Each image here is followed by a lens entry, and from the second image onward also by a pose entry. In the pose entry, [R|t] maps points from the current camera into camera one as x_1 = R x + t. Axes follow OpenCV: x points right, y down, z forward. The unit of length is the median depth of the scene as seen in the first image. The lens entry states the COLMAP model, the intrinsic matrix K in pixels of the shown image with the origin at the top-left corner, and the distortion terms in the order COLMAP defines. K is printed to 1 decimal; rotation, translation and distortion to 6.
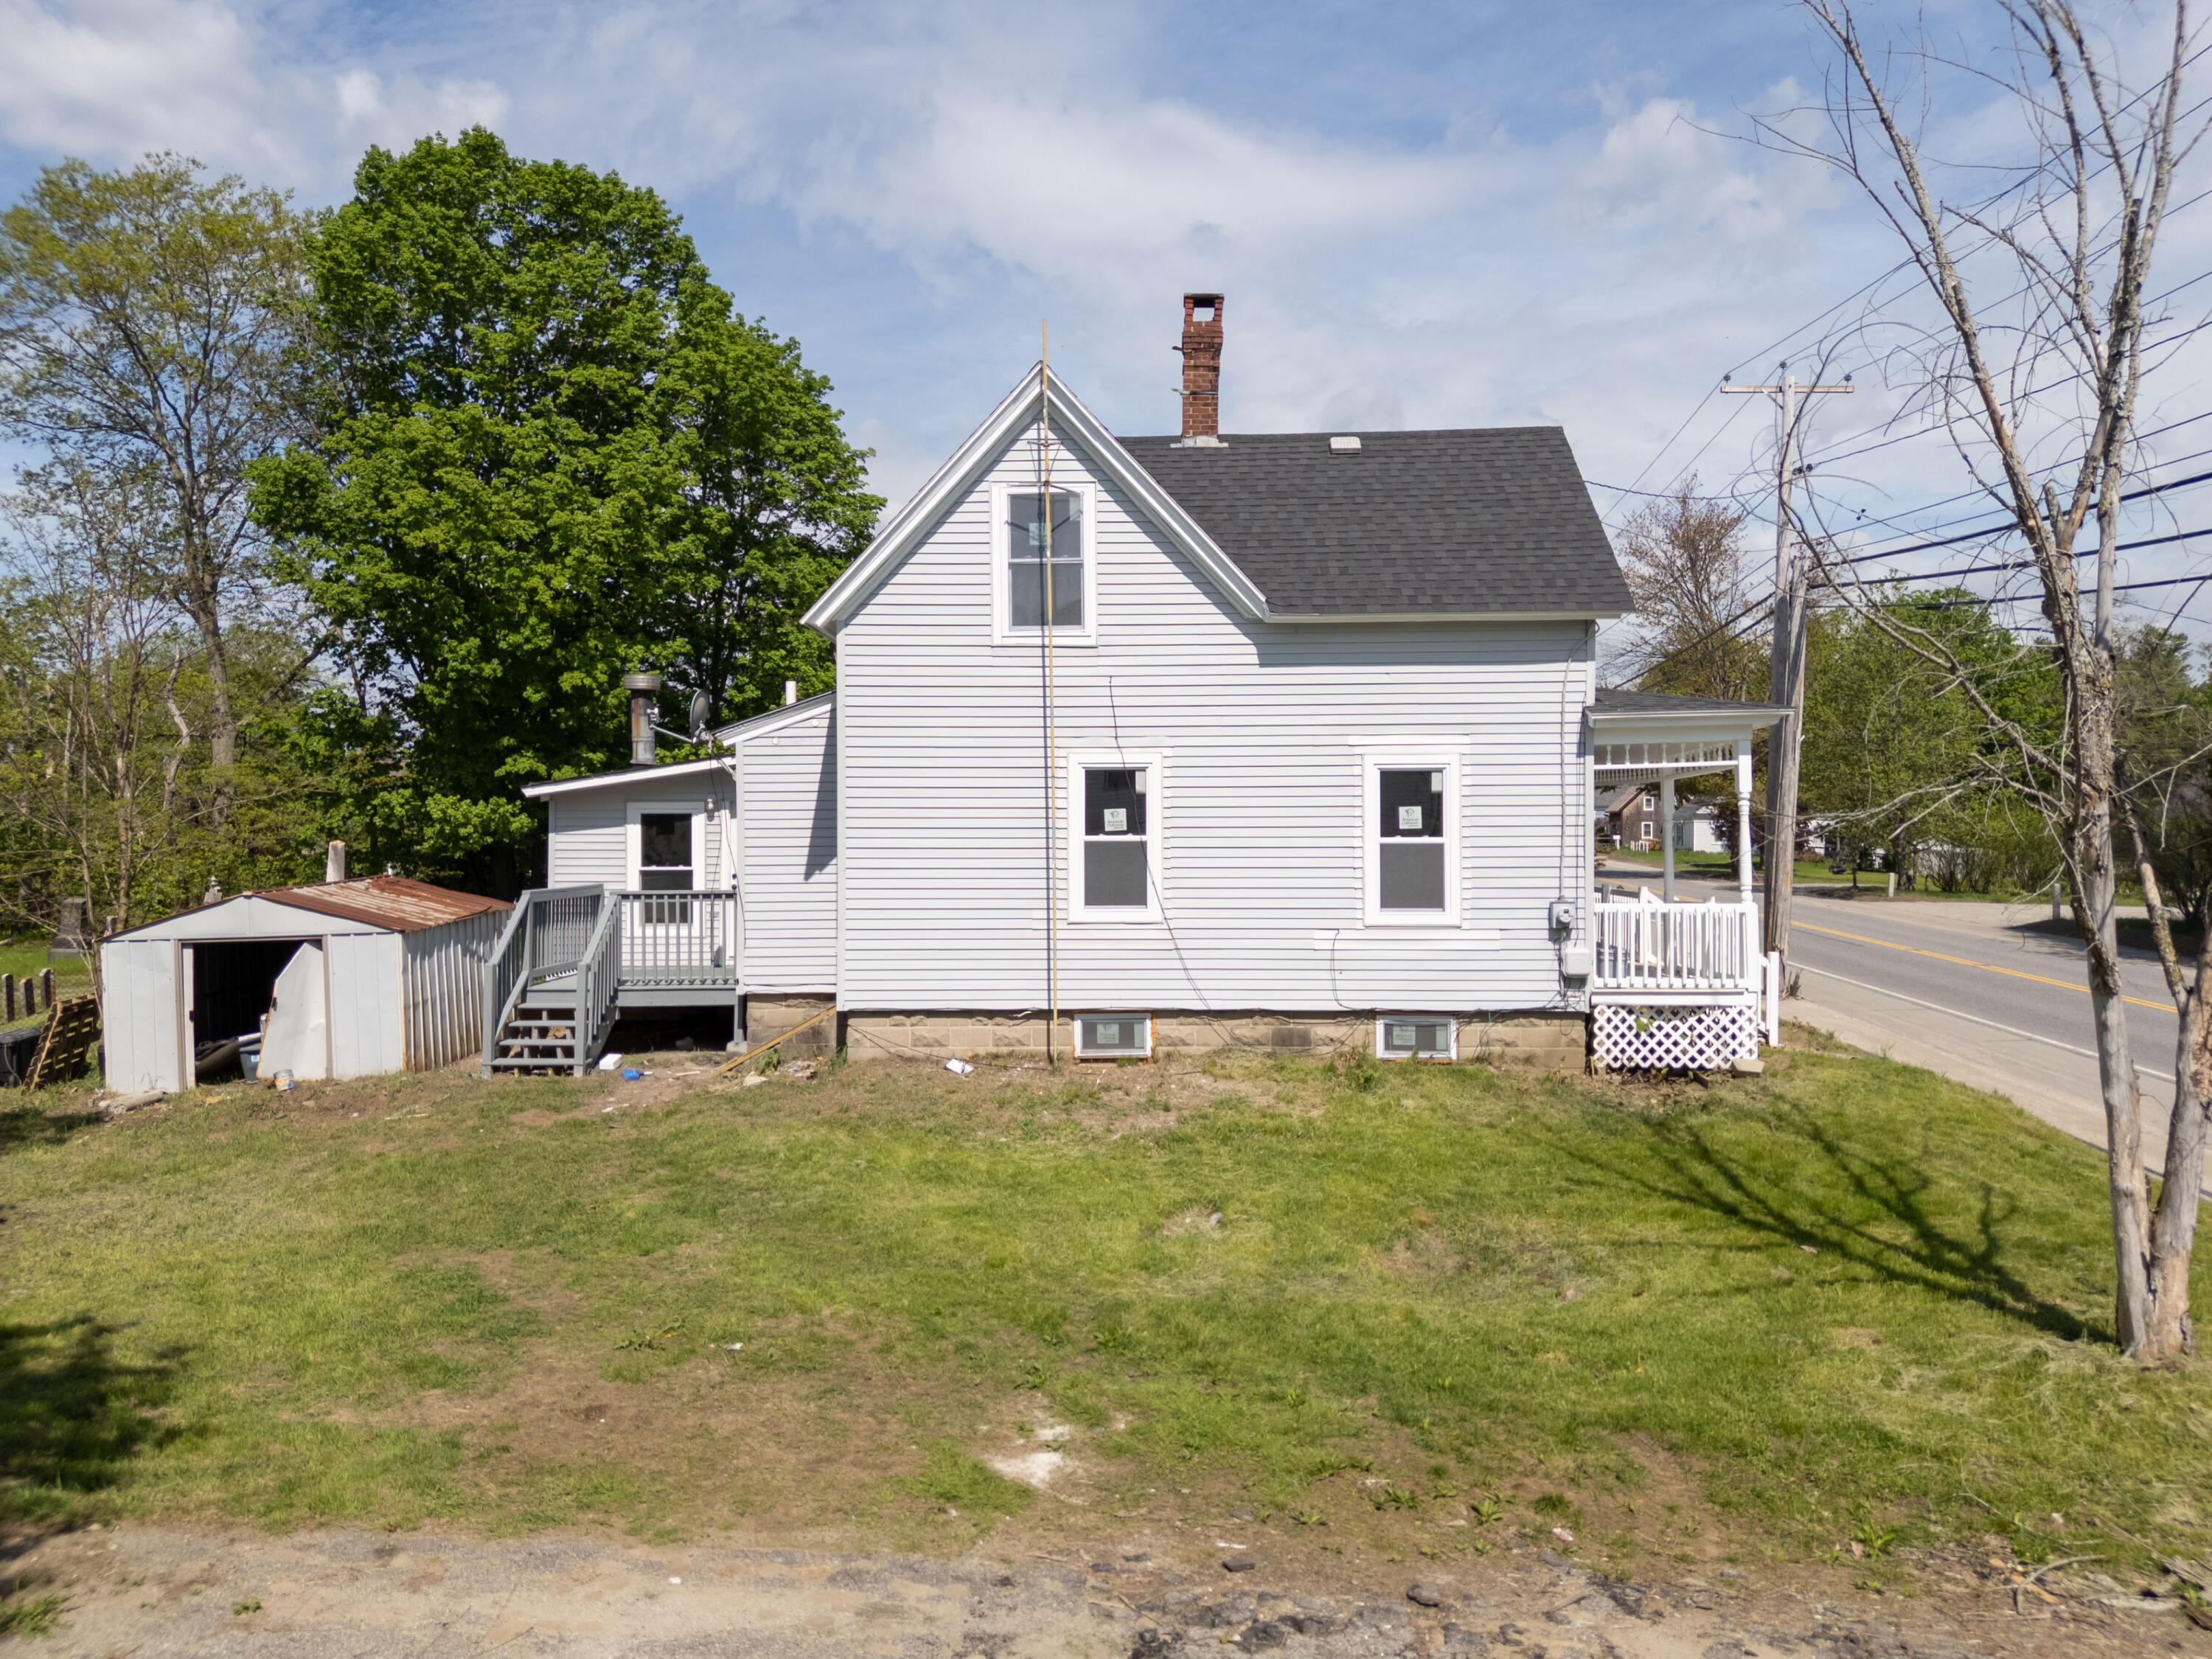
lens RADIAL K [[1629.4, 0, 1110.6], [0, 1629.4, 818.5], [0, 0, 1]] dist [0.047681, -0.039333]
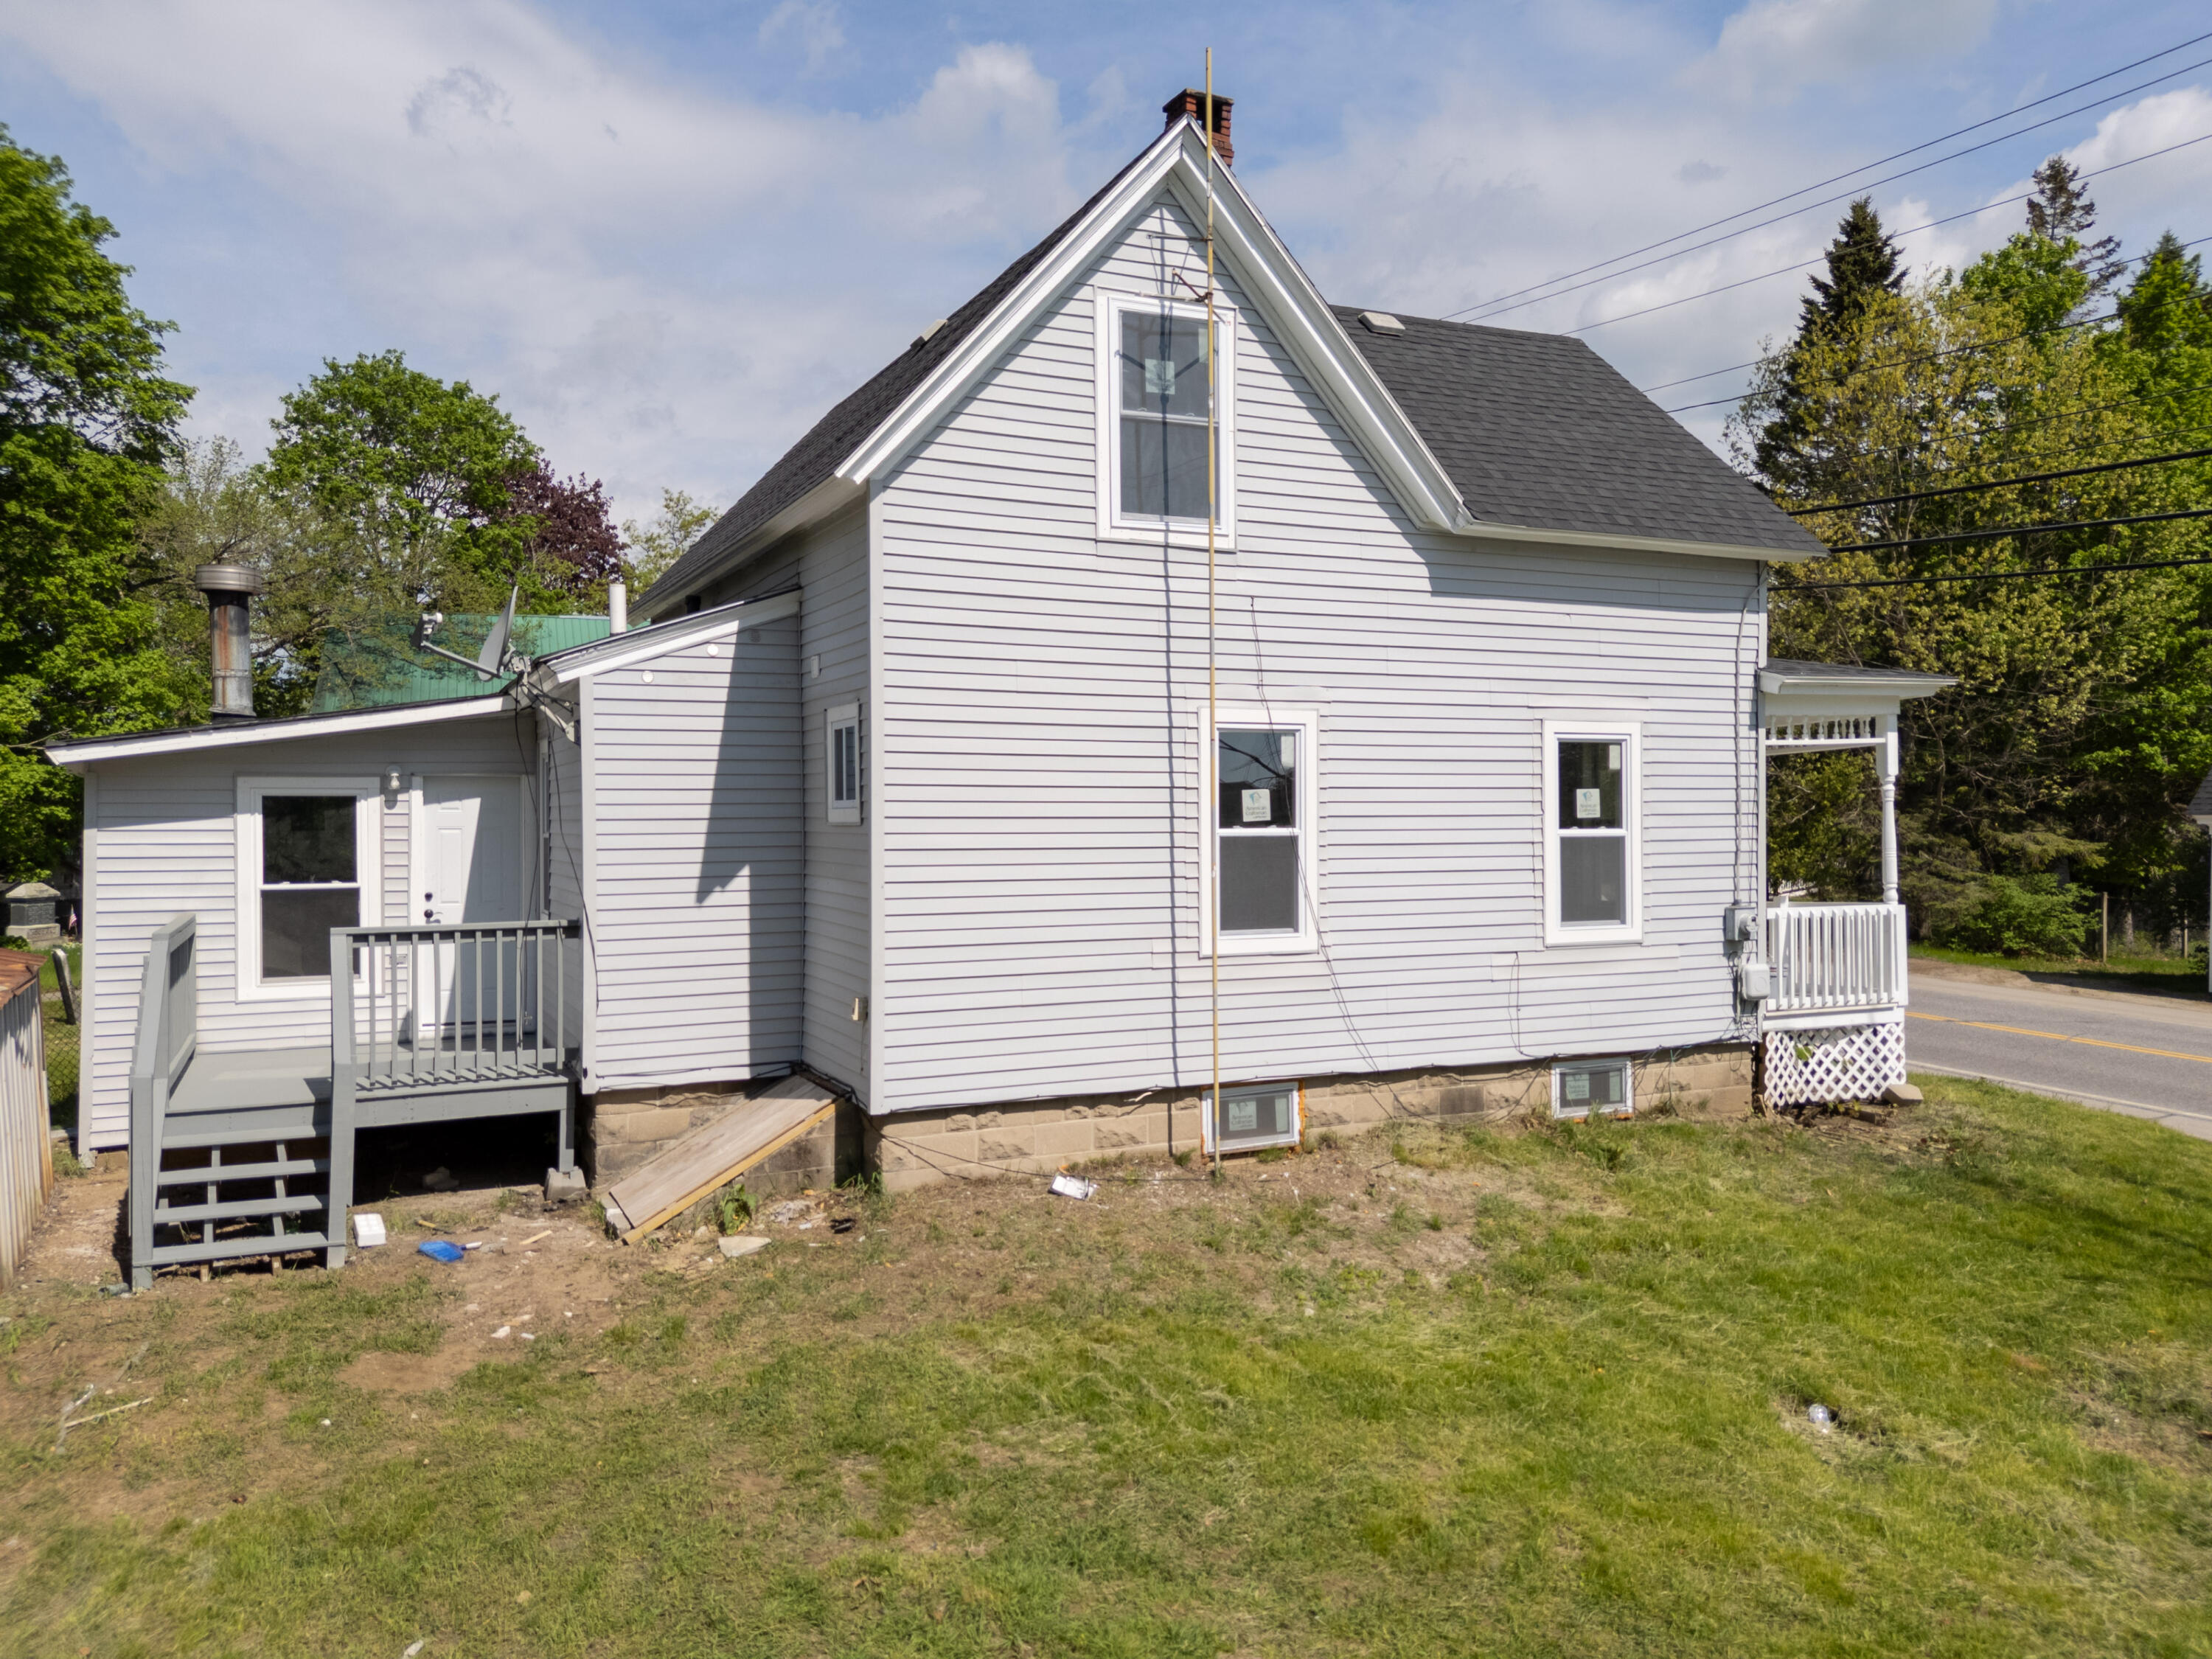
lens RADIAL K [[1629.4, 0, 1110.2], [0, 1629.4, 829.4], [0, 0, 1]] dist [0.047681, -0.039333]
pose [[0.890300, -0.004050, 0.455356, -0.368150], [-0.000146, 0.999958, 0.009181, 0.004568], [-0.455374, -0.008240, 0.890262, 0.413500]]
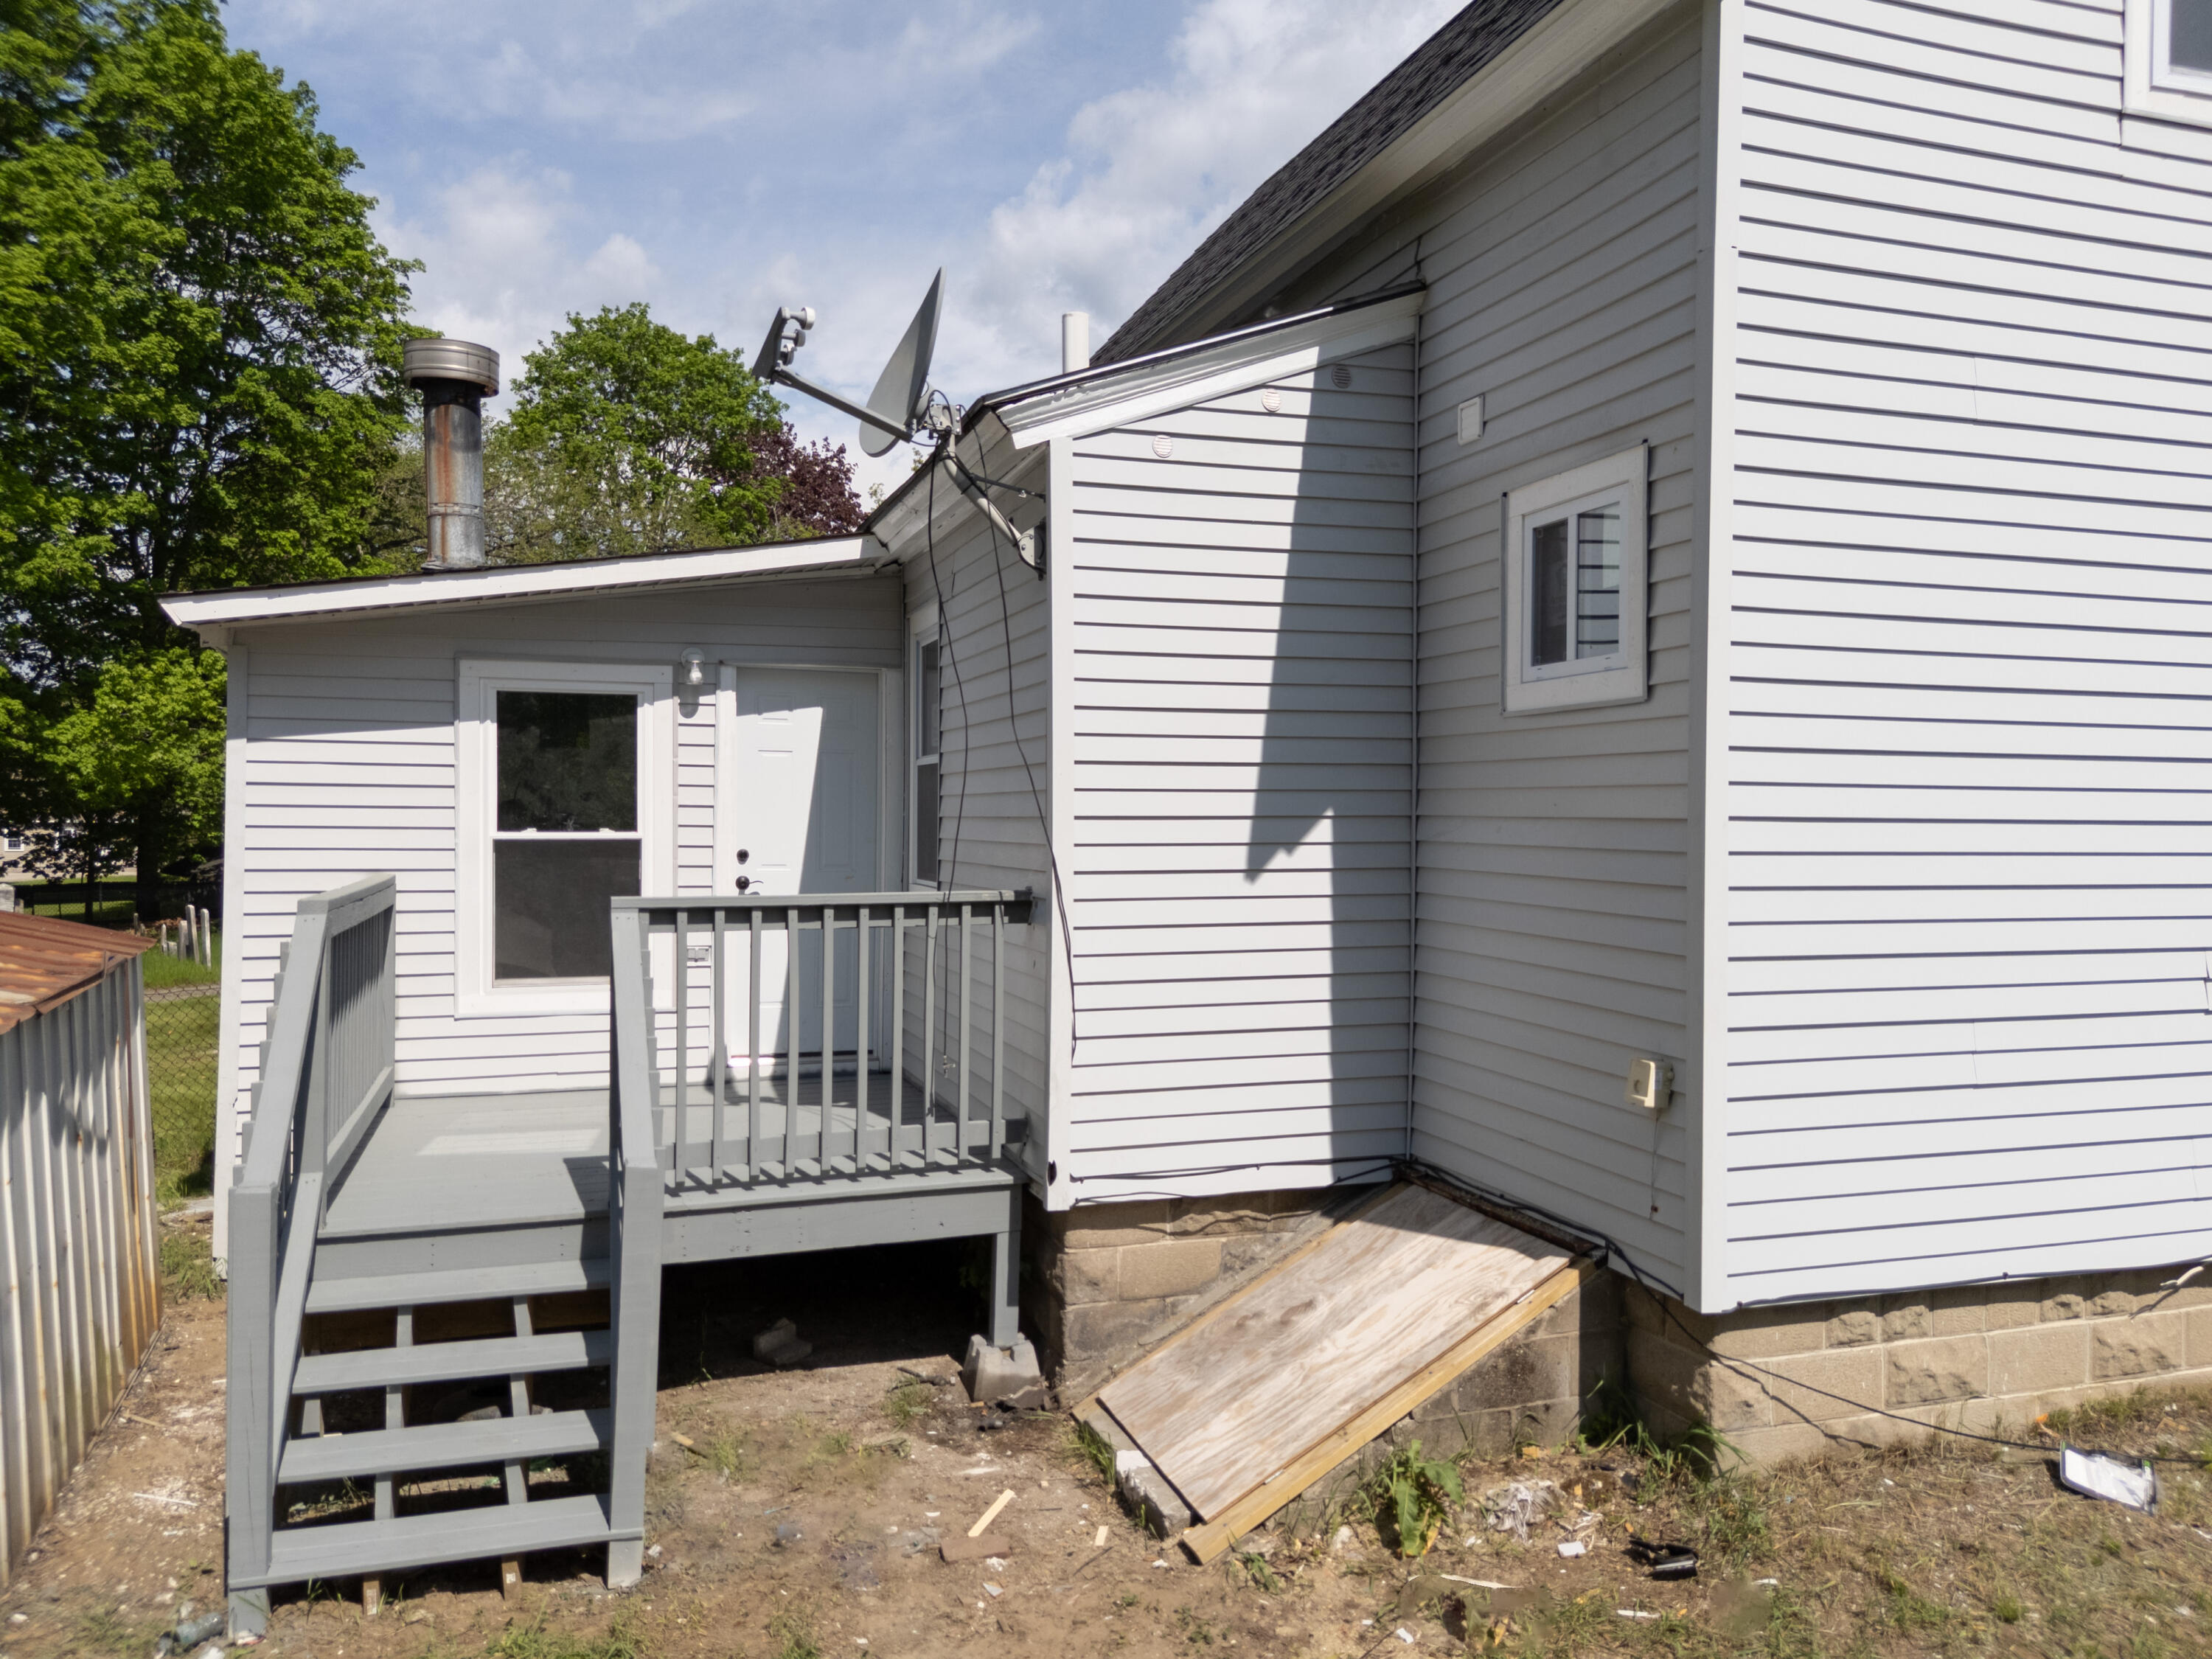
lens RADIAL K [[1629.4, 0, 1096.8], [0, 1629.4, 830.7], [0, 0, 1]] dist [0.047681, -0.039333]
pose [[0.941202, 0.005579, 0.337799, -0.367589], [-0.009949, 0.999888, 0.011205, 0.030651], [-0.337699, -0.013906, 0.941151, 0.766890]]
